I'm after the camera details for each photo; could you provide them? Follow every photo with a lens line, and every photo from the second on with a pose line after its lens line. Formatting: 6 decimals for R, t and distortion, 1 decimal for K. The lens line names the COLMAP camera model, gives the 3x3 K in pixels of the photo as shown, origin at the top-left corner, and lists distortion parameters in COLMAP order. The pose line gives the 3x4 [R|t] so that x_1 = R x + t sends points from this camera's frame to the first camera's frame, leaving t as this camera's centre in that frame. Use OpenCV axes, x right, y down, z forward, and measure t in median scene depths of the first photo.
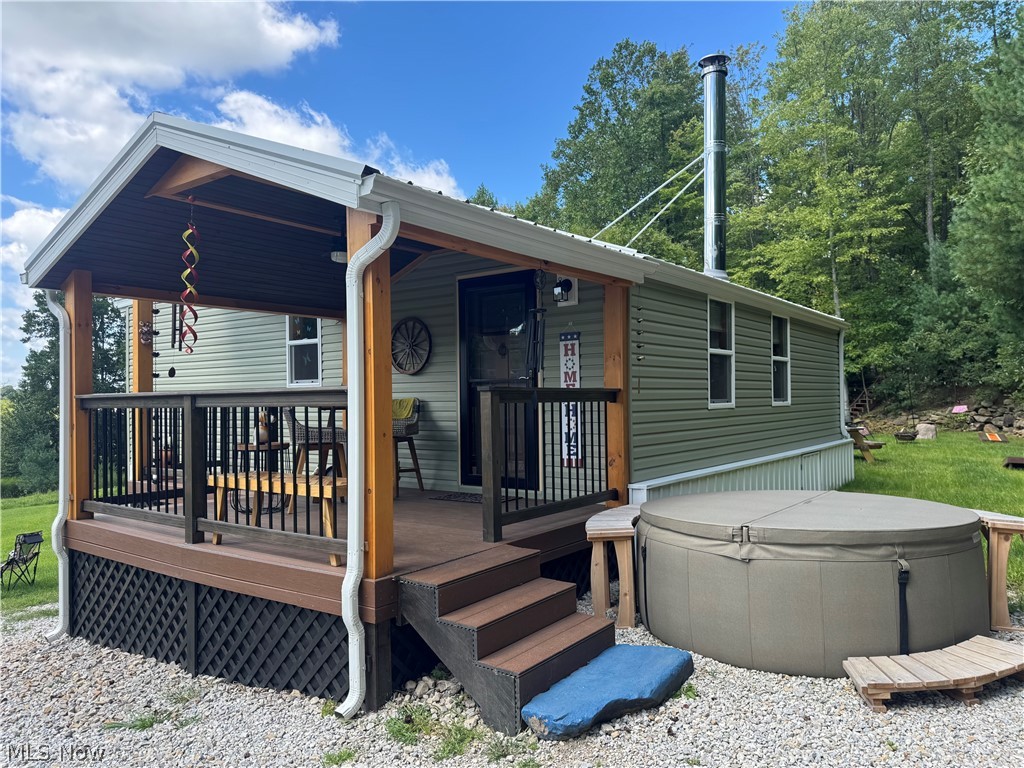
lens RADIAL K [[714.0, 0, 535.5], [0, 714.0, 391.2], [0, 0, 1]] dist [0.051061, -0.033739]
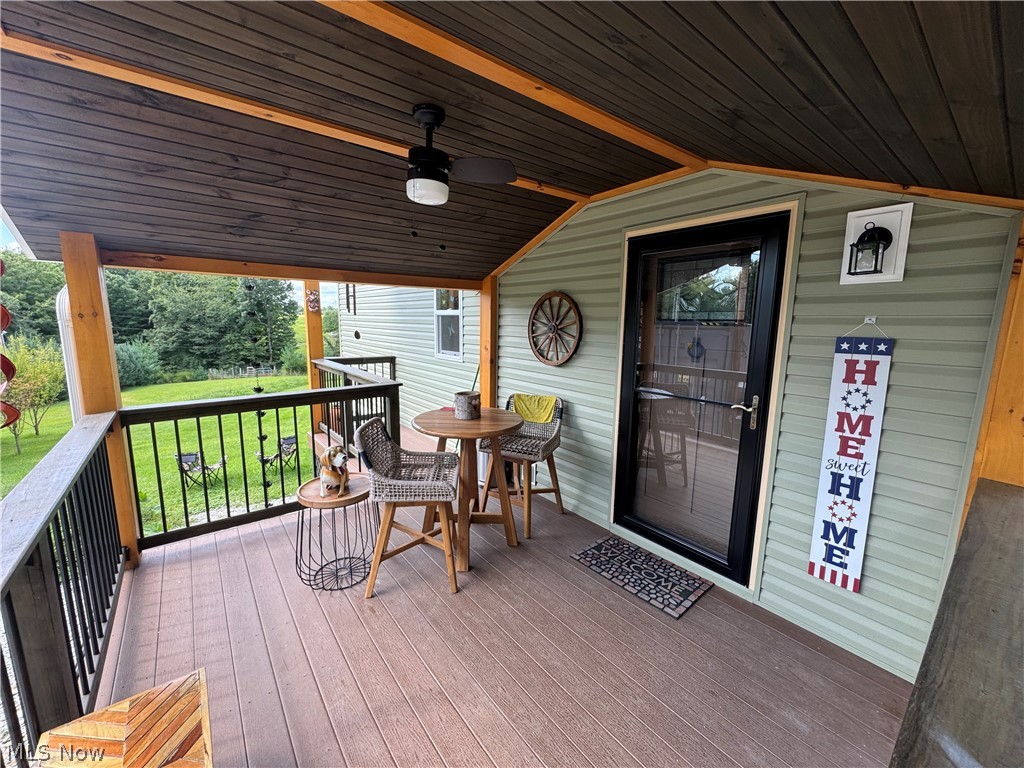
lens RADIAL K [[411.5, 0, 511.6], [0, 411.5, 374.5], [0, 0, 1]] dist [0.000135, -0.000638]
pose [[0.957227, 0.067570, -0.281336, -0.091719], [-0.027469, 0.989180, 0.144113, -0.078682], [0.288030, -0.130220, 0.948726, 0.563182]]
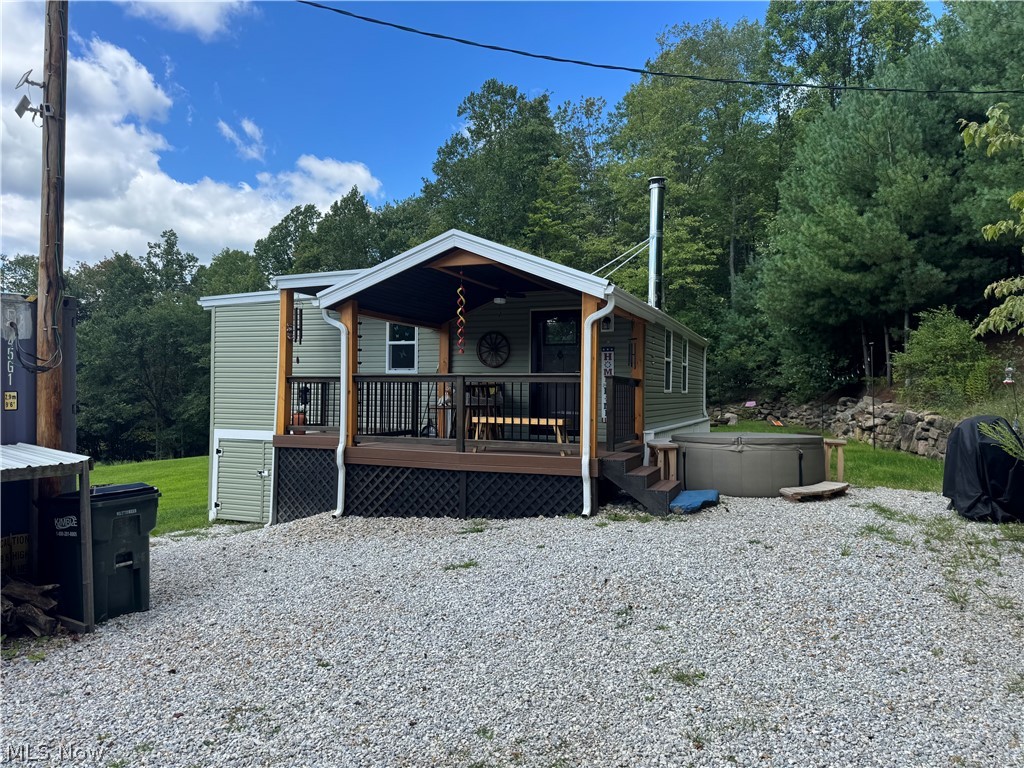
lens RADIAL K [[714.0, 0, 514.8], [0, 714.0, 382.5], [0, 0, 1]] dist [0.051061, -0.033739]
pose [[0.969138, 0.026668, 0.245071, -0.528906], [-0.025342, 0.999642, -0.008563, 0.024263], [-0.245212, 0.002088, 0.969467, -0.579670]]
